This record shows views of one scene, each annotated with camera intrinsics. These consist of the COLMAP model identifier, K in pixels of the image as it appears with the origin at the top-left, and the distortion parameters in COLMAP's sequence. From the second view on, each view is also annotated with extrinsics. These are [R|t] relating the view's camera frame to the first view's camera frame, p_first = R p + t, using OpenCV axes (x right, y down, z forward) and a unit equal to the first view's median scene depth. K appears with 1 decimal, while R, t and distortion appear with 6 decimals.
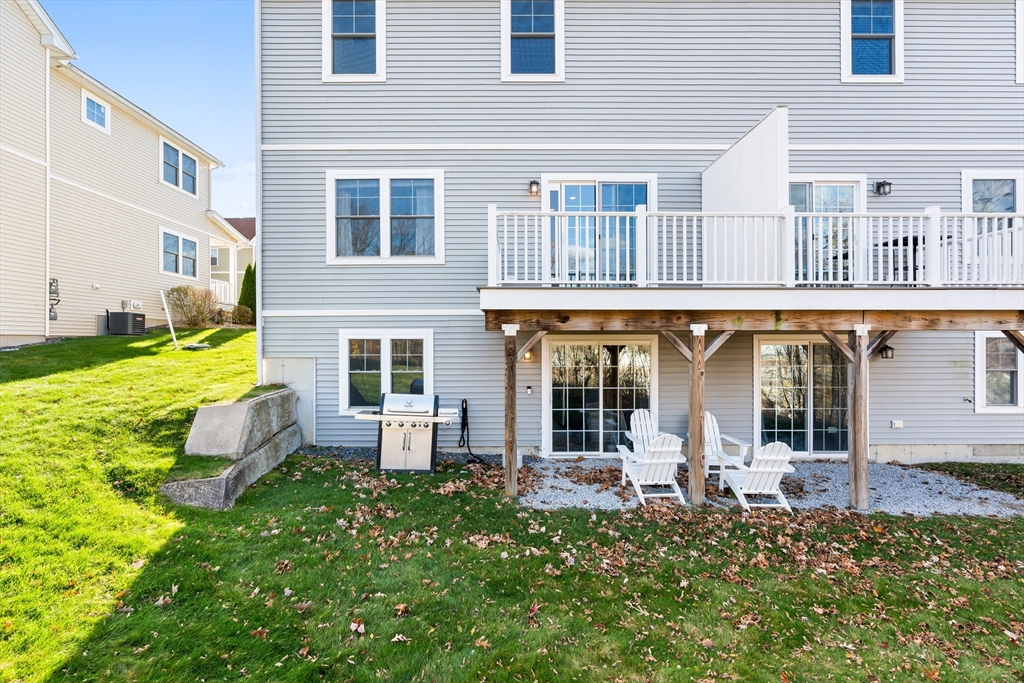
lens RADIAL K [[460.4, 0, 517.3], [0, 460.4, 340.5], [0, 0, 1]] dist [-0.005678, 0.002642]
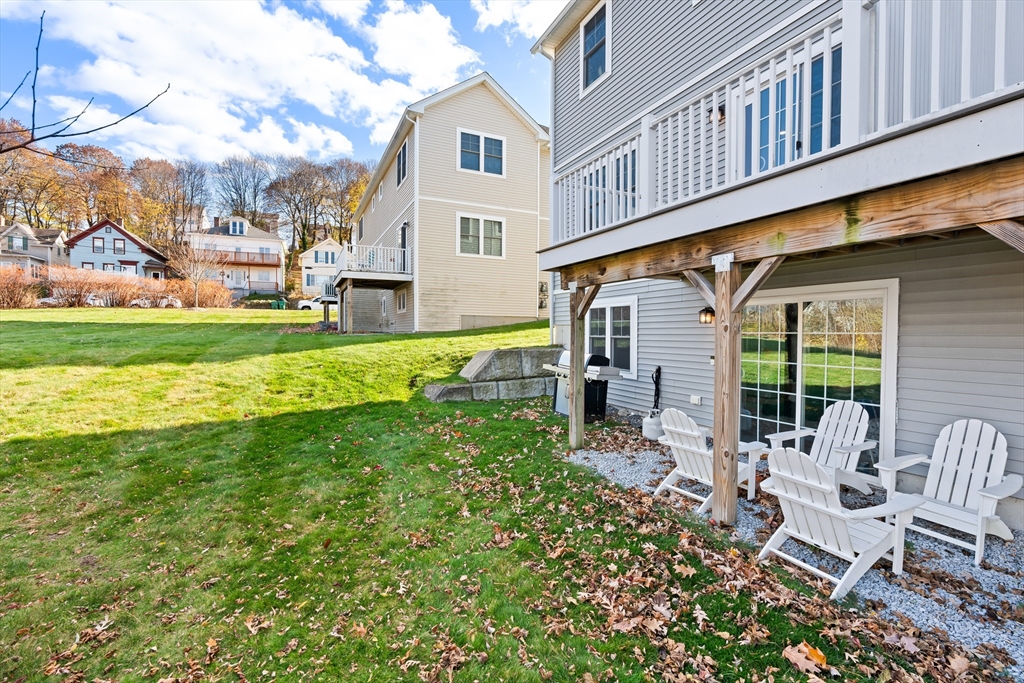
lens RADIAL K [[460.4, 0, 504.6], [0, 460.4, 343.7], [0, 0, 1]] dist [-0.005678, 0.002642]
pose [[0.401348, 0.026646, -0.915538, 0.881528], [-0.005050, 0.999626, 0.026880, 0.077467], [0.915912, -0.006165, 0.401333, 0.441527]]
